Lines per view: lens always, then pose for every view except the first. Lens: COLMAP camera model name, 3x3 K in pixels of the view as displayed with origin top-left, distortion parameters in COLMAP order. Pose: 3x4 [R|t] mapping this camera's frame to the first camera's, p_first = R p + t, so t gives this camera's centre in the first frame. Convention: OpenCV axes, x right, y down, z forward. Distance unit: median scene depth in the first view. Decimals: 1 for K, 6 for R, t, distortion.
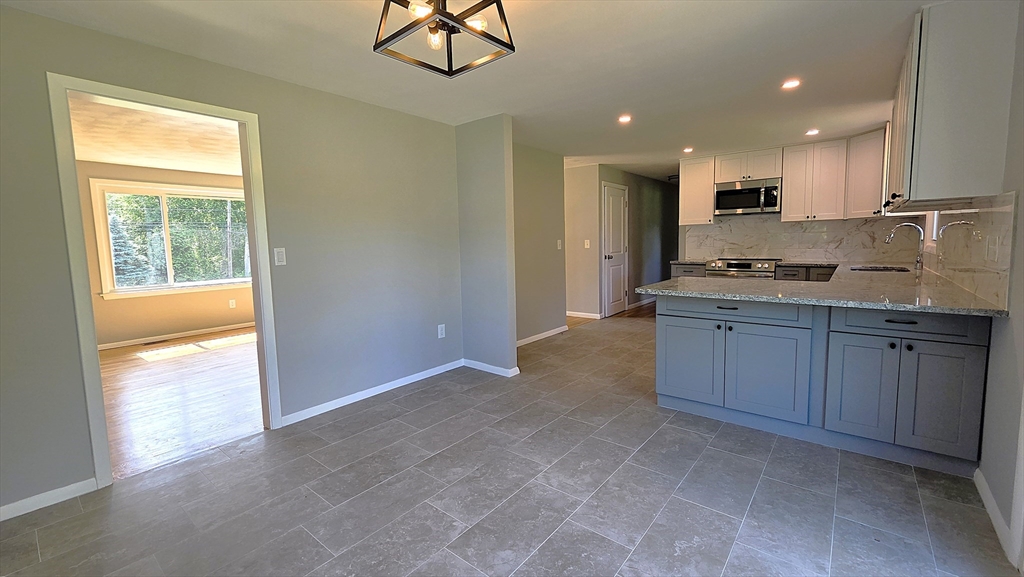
lens RADIAL K [[432.8, 0, 515.4], [0, 432.8, 279.3], [0, 0, 1]] dist [0.001846, -0.000276]
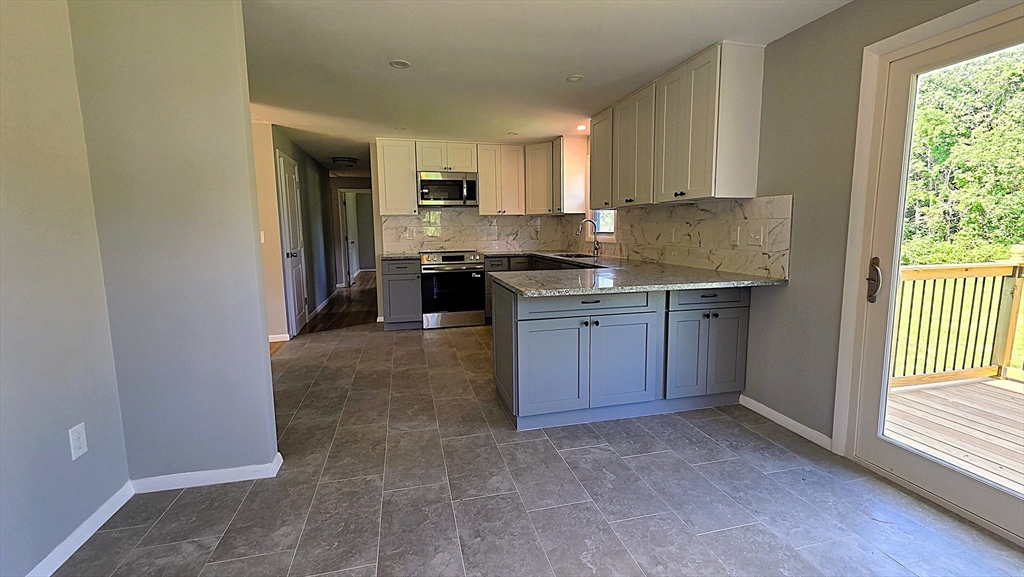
lens RADIAL K [[432.8, 0, 515.4], [0, 432.8, 279.3], [0, 0, 1]] dist [0.001846, -0.000276]
pose [[0.593523, -0.078552, 0.800975, -0.239457], [0.070771, 0.996464, 0.045282, -0.024746], [-0.801700, 0.029810, 0.596983, 0.397523]]
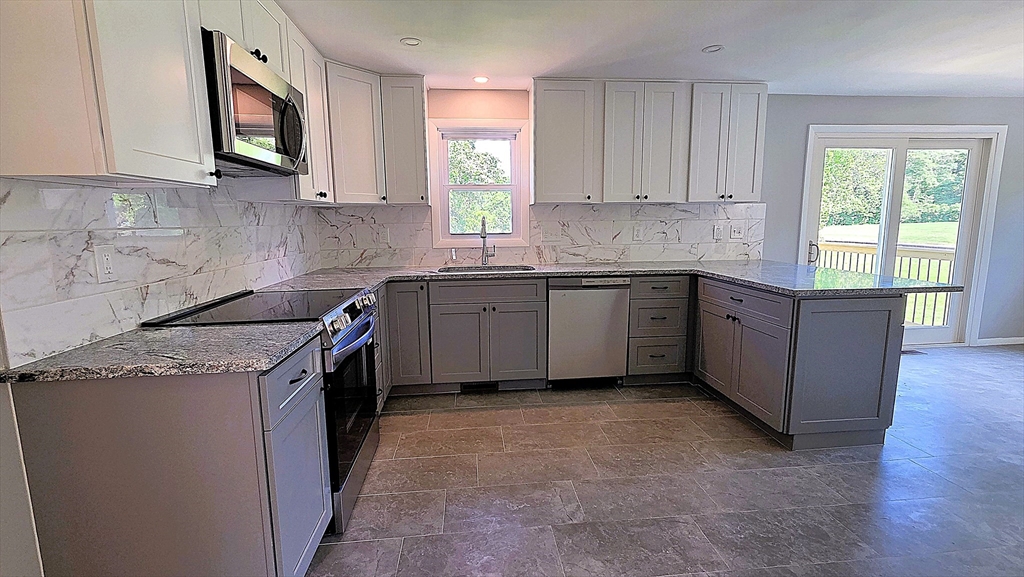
lens RADIAL K [[432.8, 0, 515.4], [0, 432.8, 279.3], [0, 0, 1]] dist [0.001846, -0.000276]
pose [[-0.701805, -0.070117, 0.708910, 0.193299], [0.088987, 0.978720, 0.184899, -0.147580], [-0.706789, 0.192847, -0.680632, 1.475824]]
